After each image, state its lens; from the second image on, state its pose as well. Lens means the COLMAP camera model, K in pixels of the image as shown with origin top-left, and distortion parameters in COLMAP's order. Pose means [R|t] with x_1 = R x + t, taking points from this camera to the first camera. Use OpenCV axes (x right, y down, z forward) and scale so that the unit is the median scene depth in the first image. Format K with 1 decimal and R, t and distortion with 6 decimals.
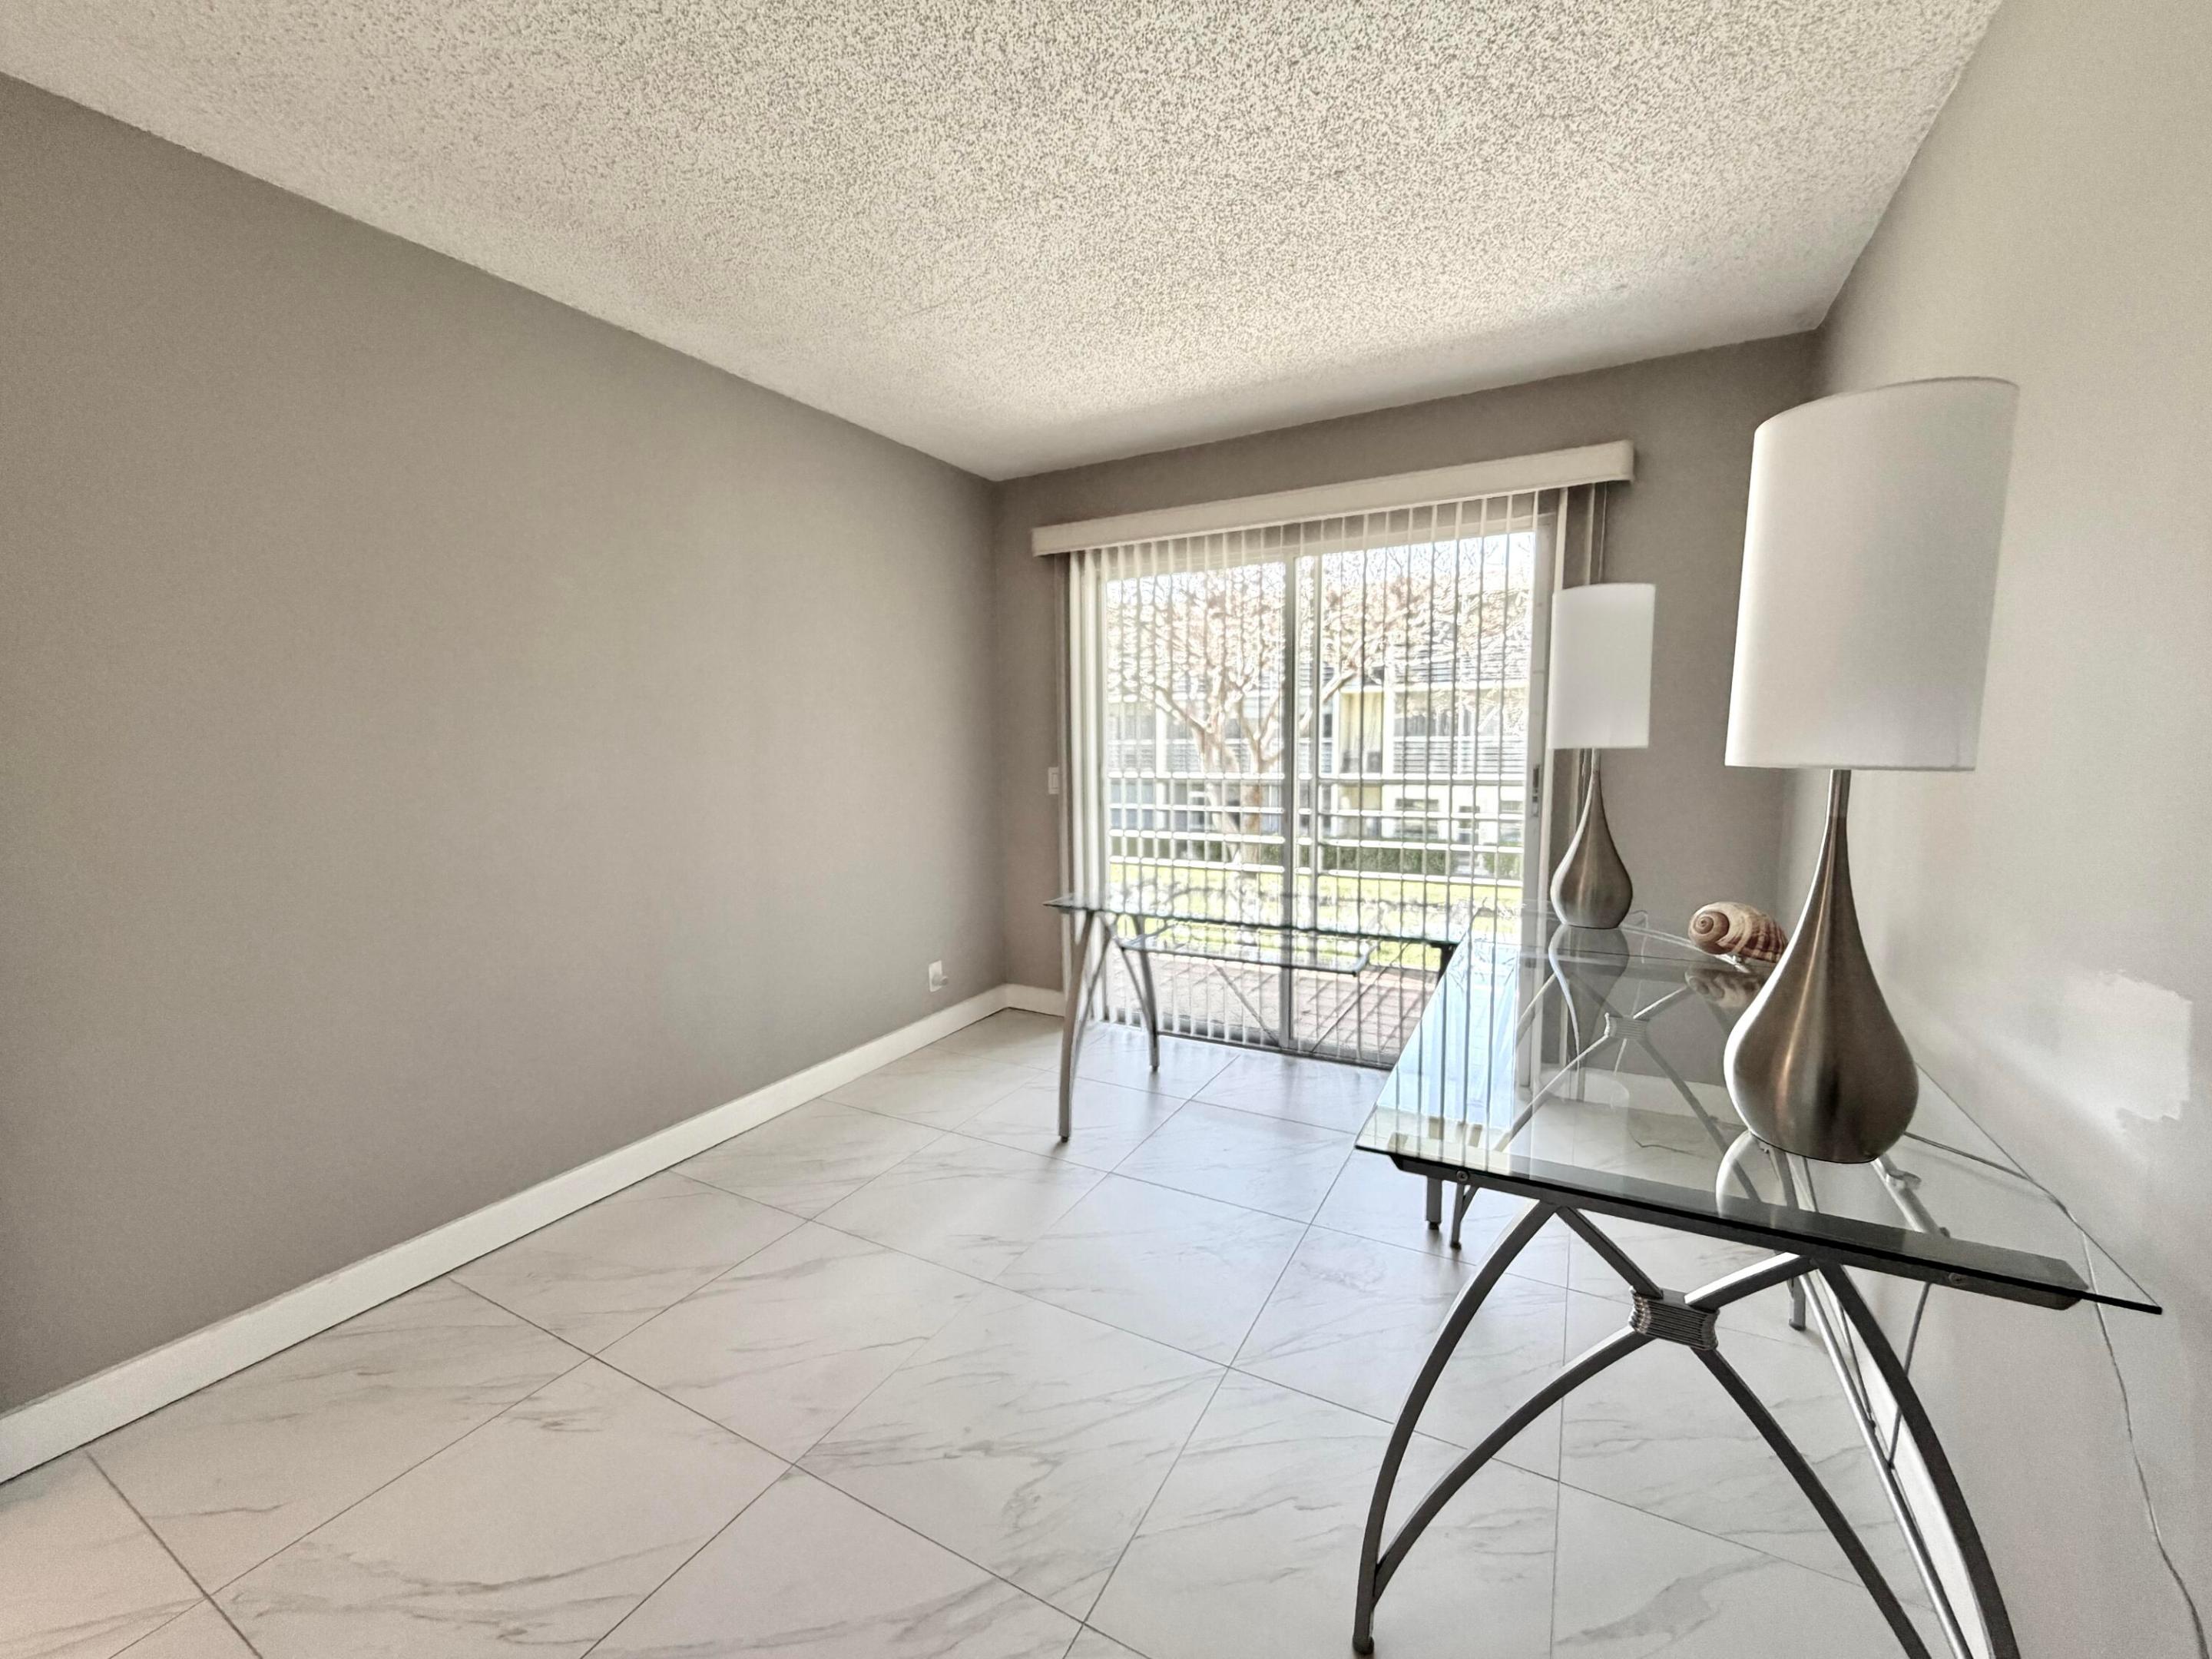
lens RADIAL K [[883.7, 0, 1092.8], [0, 883.7, 828.5], [0, 0, 1]] dist [0.002990, -0.000142]
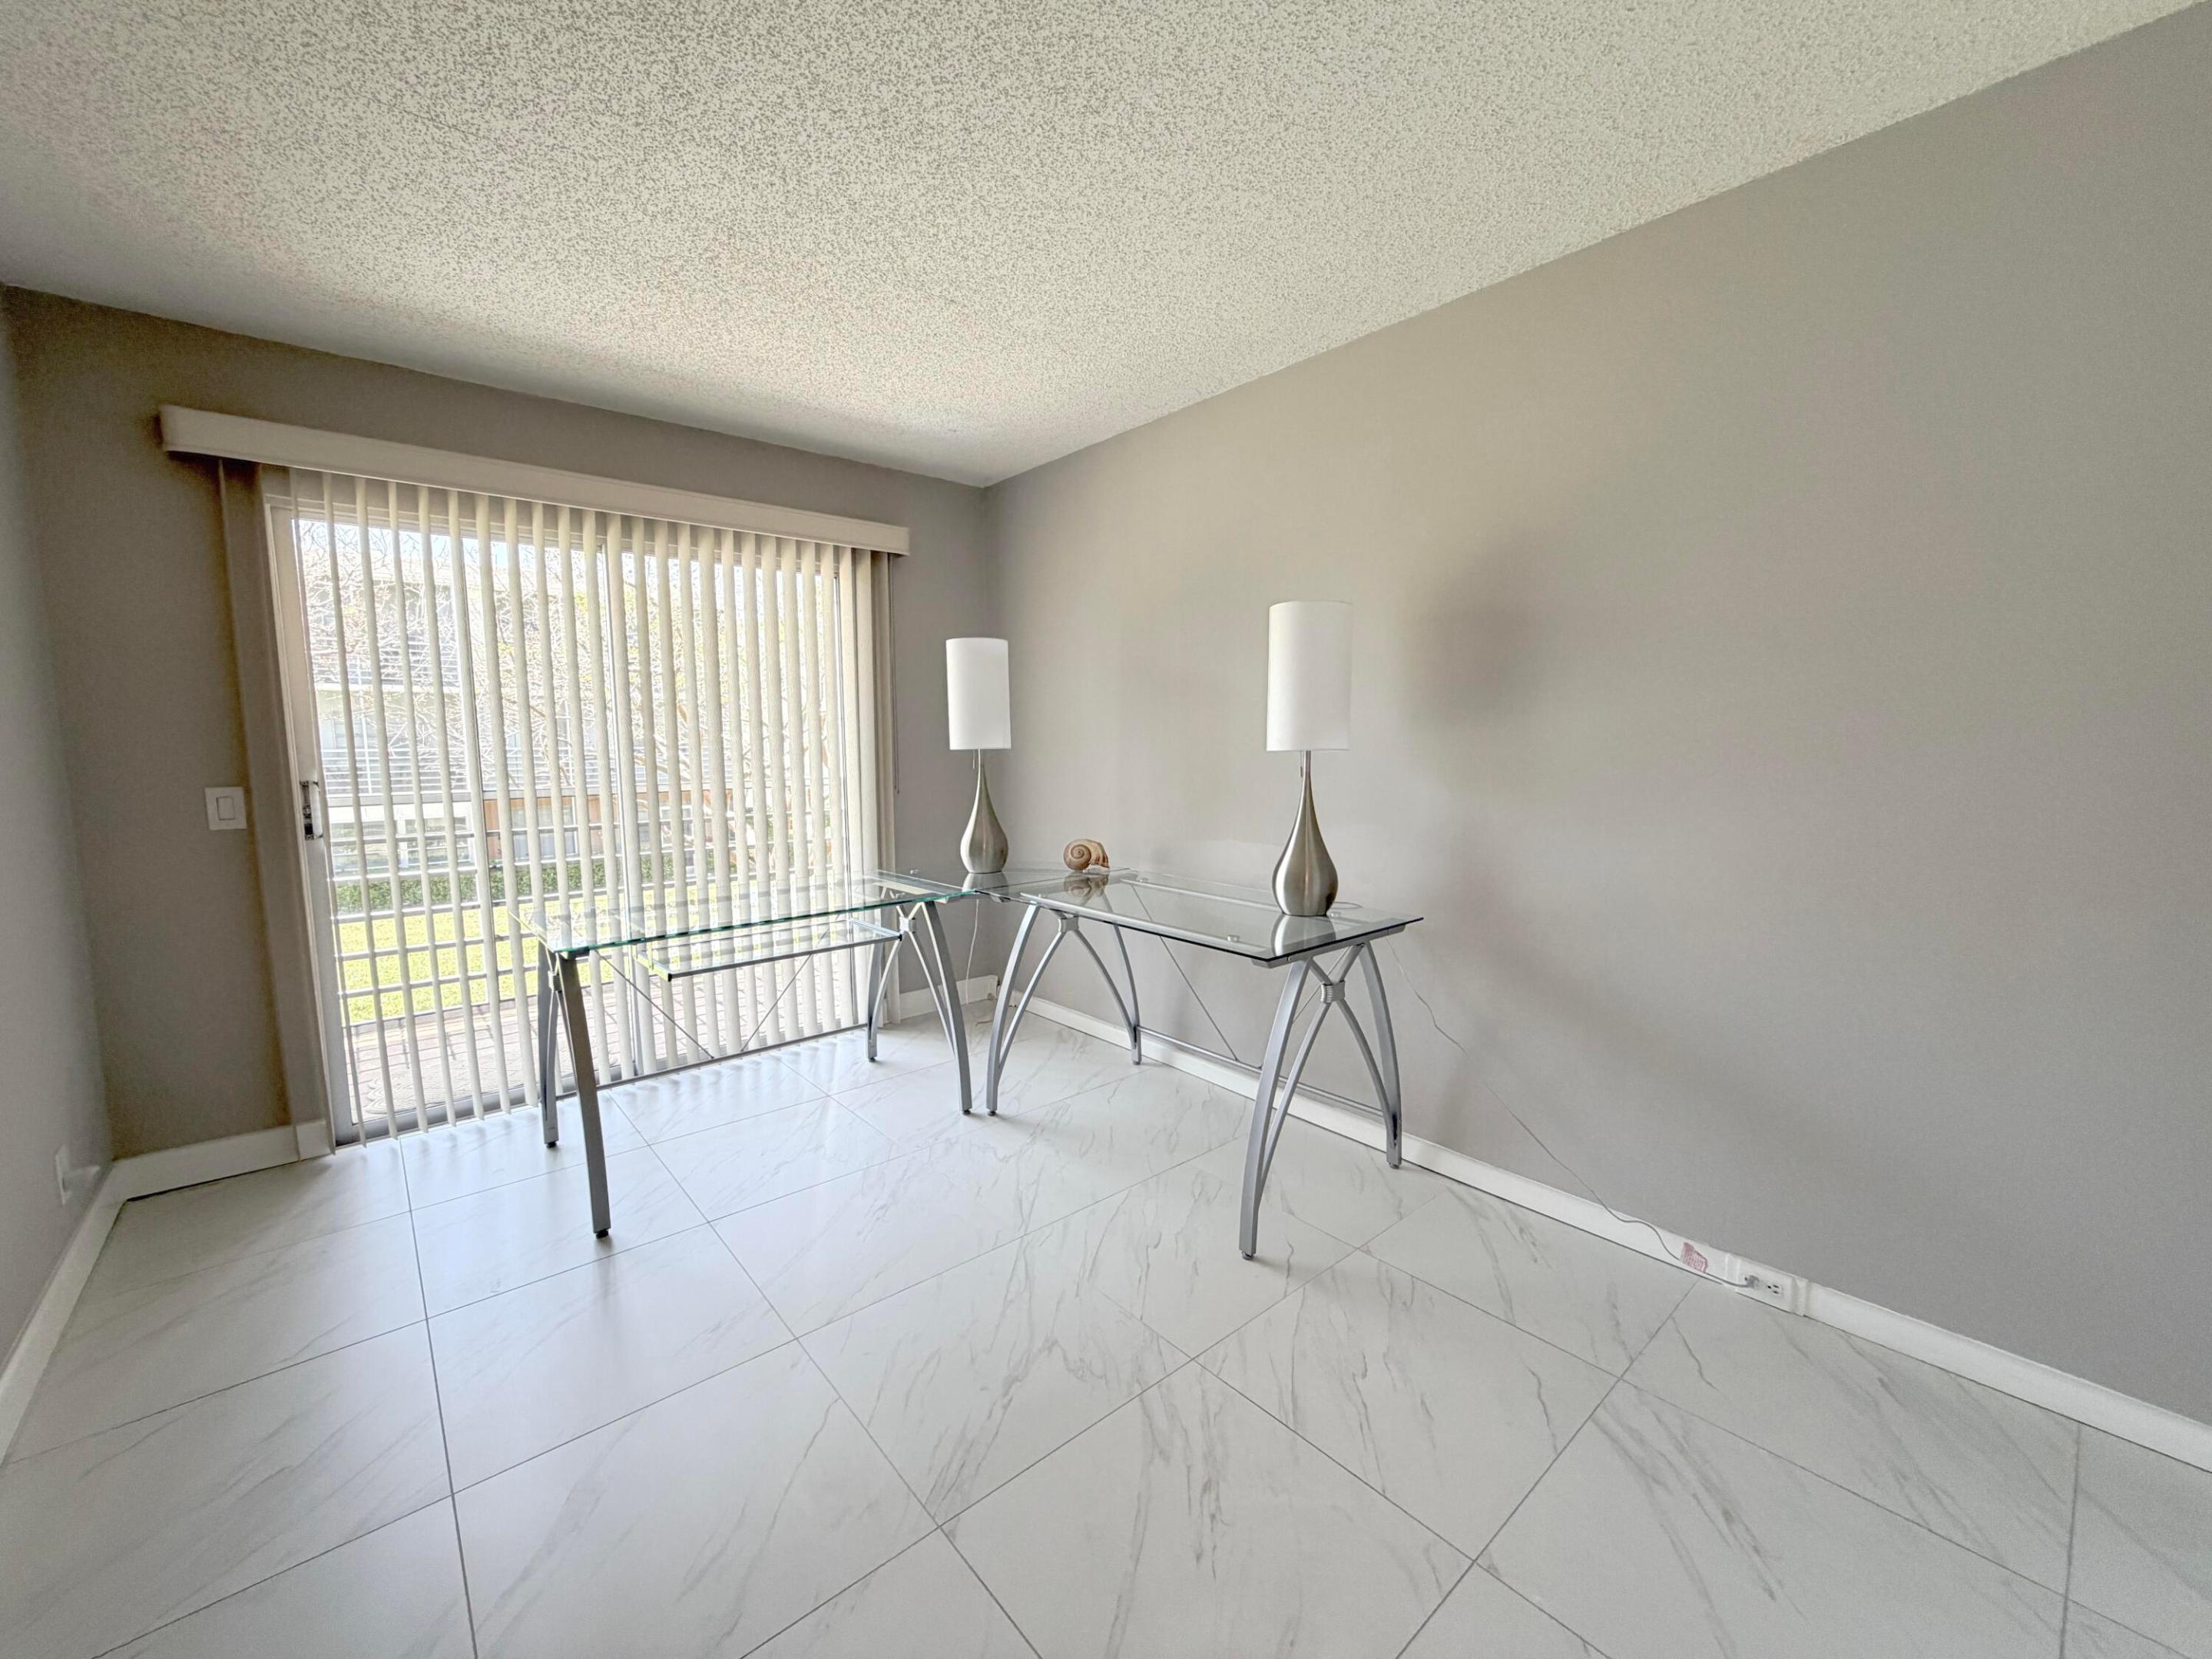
lens RADIAL K [[883.7, 0, 1091.9], [0, 883.7, 835.7], [0, 0, 1]] dist [0.002990, -0.000142]
pose [[0.363013, -0.087254, 0.927690, -0.526201], [0.101393, 0.993393, 0.053758, -0.008699], [-0.926251, 0.074546, 0.369462, 0.230050]]
